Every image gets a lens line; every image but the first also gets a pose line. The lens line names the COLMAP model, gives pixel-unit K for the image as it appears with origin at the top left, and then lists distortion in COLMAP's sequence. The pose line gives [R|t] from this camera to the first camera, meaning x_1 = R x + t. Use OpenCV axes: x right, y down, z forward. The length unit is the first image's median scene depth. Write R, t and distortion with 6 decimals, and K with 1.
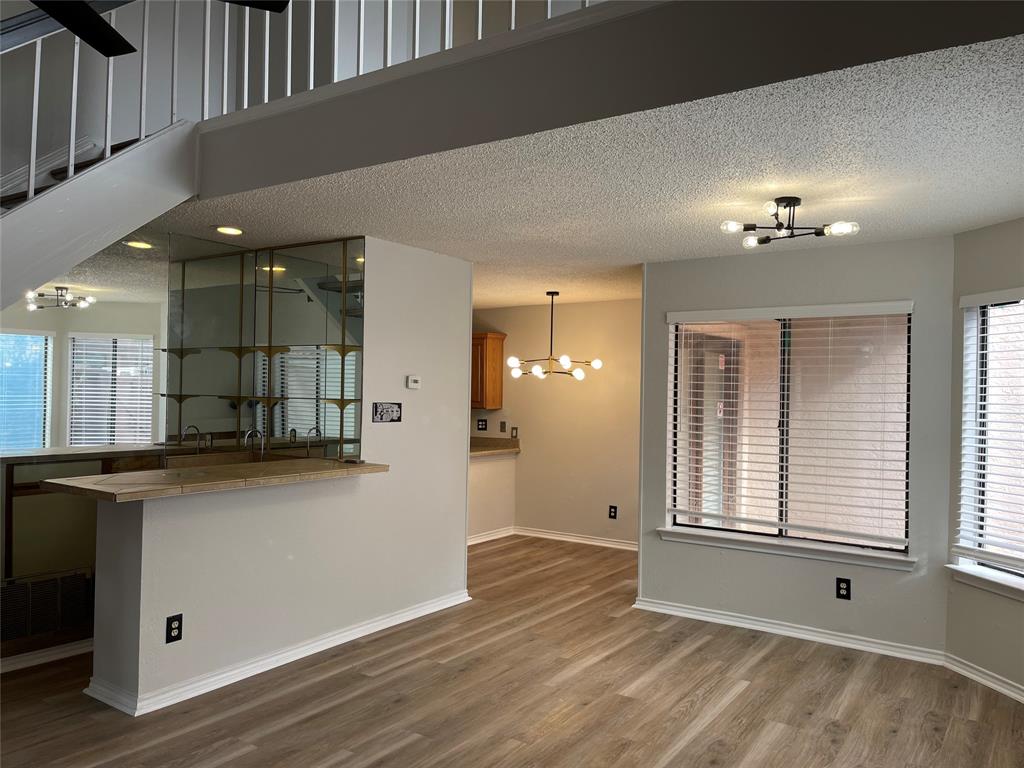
lens RADIAL K [[769.3, 0, 512.0], [0, 769.3, 384.0], [0, 0, 1]] dist [0.053953, -0.067757]
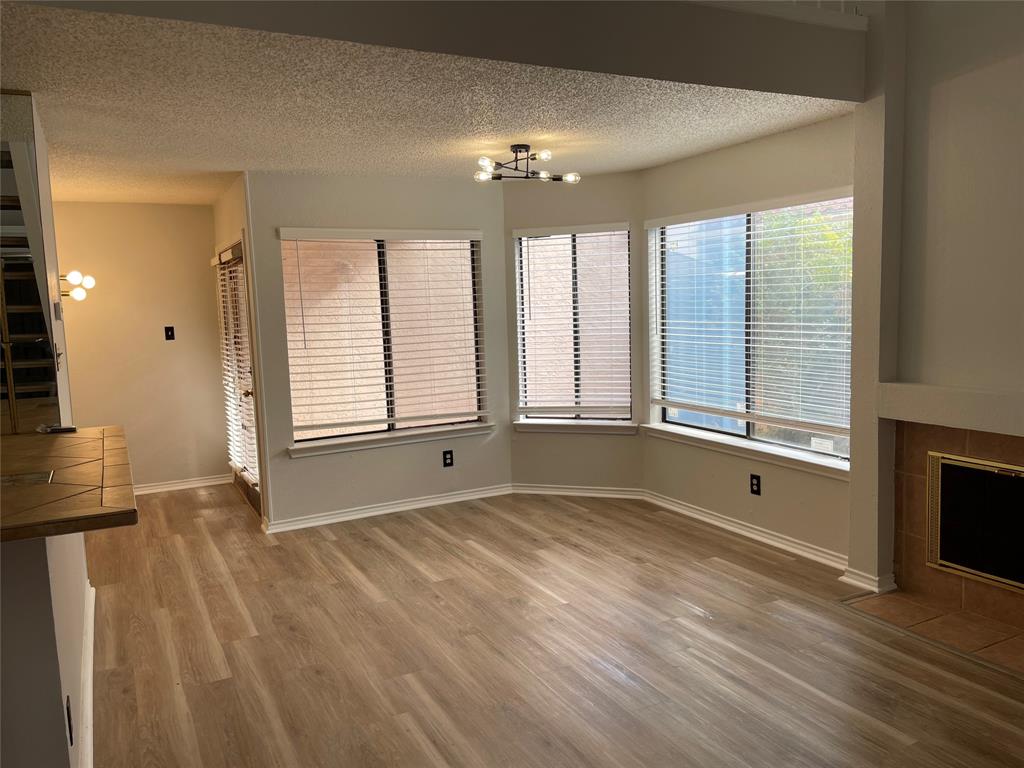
lens RADIAL K [[769.3, 0, 512.0], [0, 769.3, 384.0], [0, 0, 1]] dist [0.053953, -0.067757]
pose [[0.477120, -0.130336, 0.869120, -0.627653], [0.031561, 0.990845, 0.131264, -0.019924], [-0.878271, -0.035199, 0.476866, 0.326736]]
